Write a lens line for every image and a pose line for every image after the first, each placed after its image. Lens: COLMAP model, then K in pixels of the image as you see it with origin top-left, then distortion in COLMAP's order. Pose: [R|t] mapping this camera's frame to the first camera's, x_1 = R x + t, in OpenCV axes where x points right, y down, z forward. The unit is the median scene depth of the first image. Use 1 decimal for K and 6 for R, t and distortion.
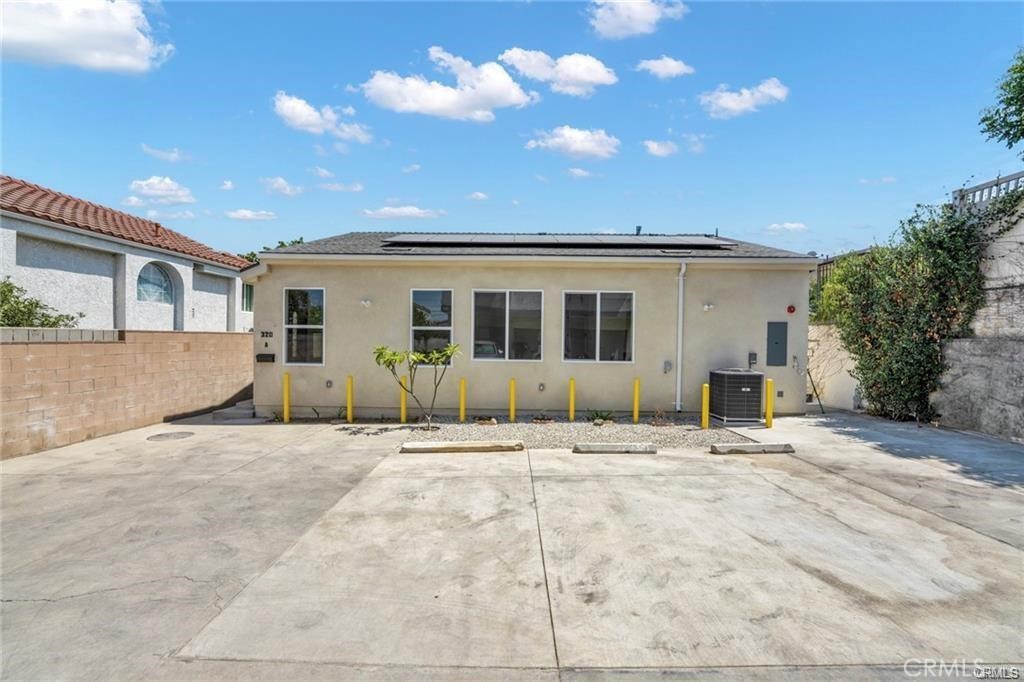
lens RADIAL K [[425.9, 0, 499.0], [0, 425.9, 341.8], [0, 0, 1]] dist [-0.019767, -0.000138]
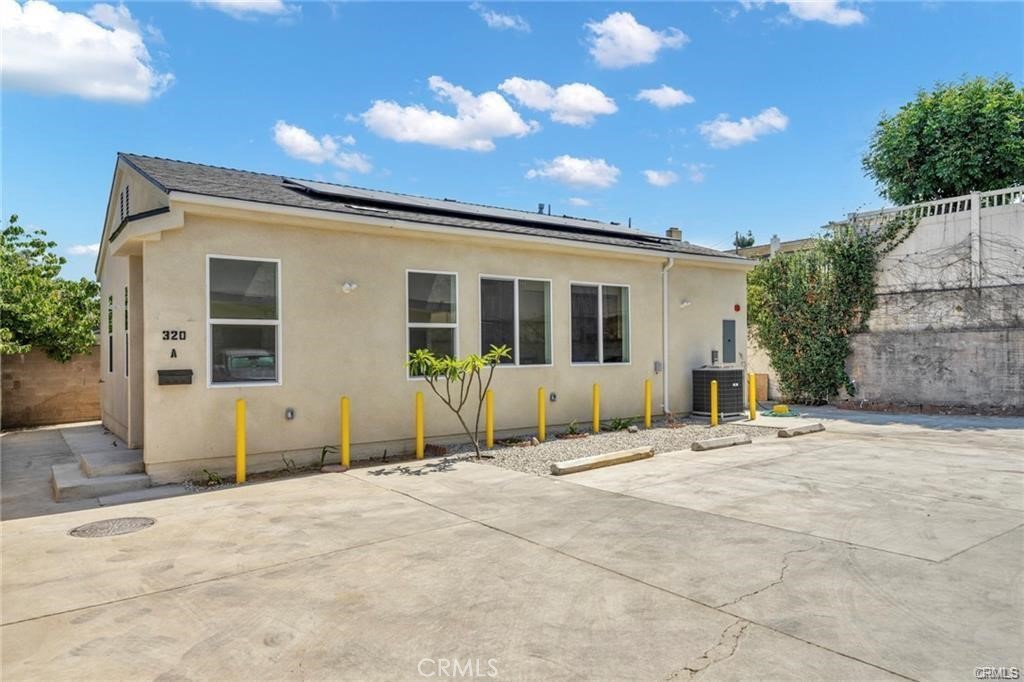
lens RADIAL K [[664.9, 0, 512.0], [0, 664.9, 341.0], [0, 0, 1]] dist [0.029282, -0.000340]
pose [[0.798538, -0.011361, 0.601837, -0.742625], [0.024053, 0.999626, -0.013045, 0.012518], [-0.601463, 0.024893, 0.798513, 0.020077]]
